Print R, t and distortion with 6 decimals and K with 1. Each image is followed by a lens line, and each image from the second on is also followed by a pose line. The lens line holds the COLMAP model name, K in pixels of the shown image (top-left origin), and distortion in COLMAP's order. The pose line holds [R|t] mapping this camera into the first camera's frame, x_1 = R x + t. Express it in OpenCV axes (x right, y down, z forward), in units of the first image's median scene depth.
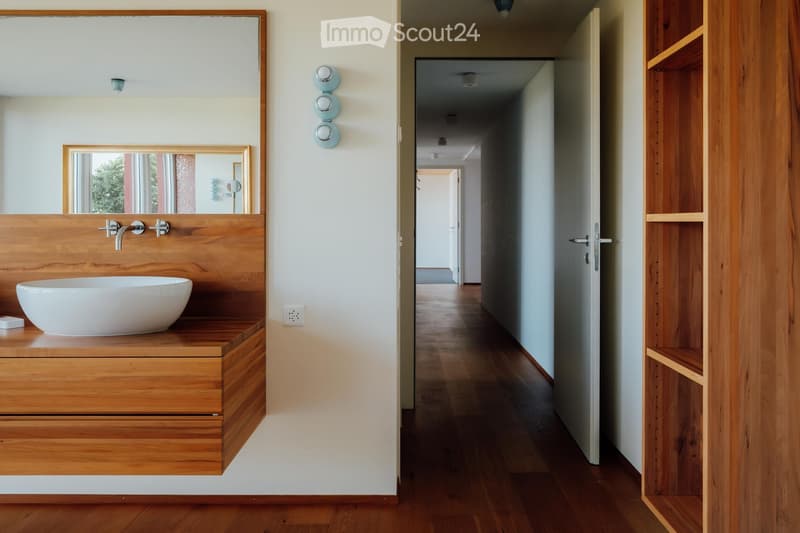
lens RADIAL K [[623.8, 0, 400.7], [0, 623.8, 219.6], [0, 0, 1]] dist [-0.008228, 0.003372]
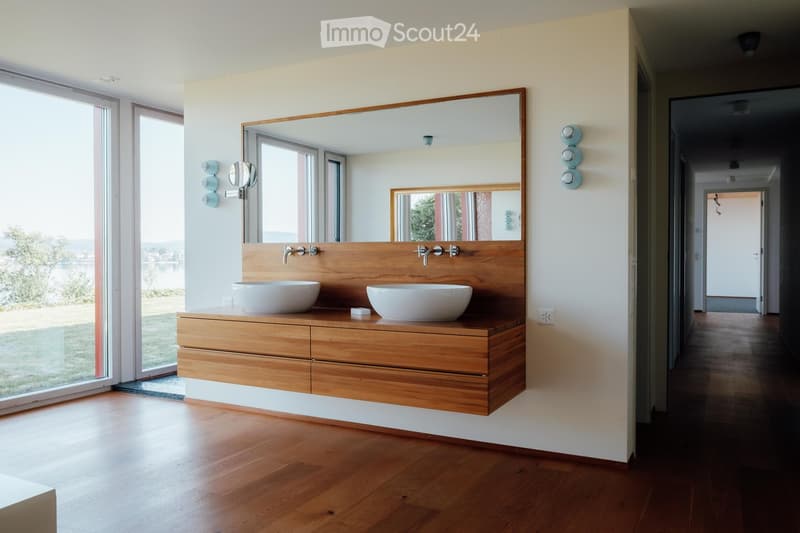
lens RADIAL K [[650.6, 0, 400.0], [0, 650.6, 266.5], [0, 0, 1]] dist [0.000768, 0.000168]
pose [[0.887363, 0.008703, -0.460989, 0.189192], [0.004498, 0.999611, 0.027530, 0.007562], [0.461049, -0.026502, 0.886979, -0.367730]]
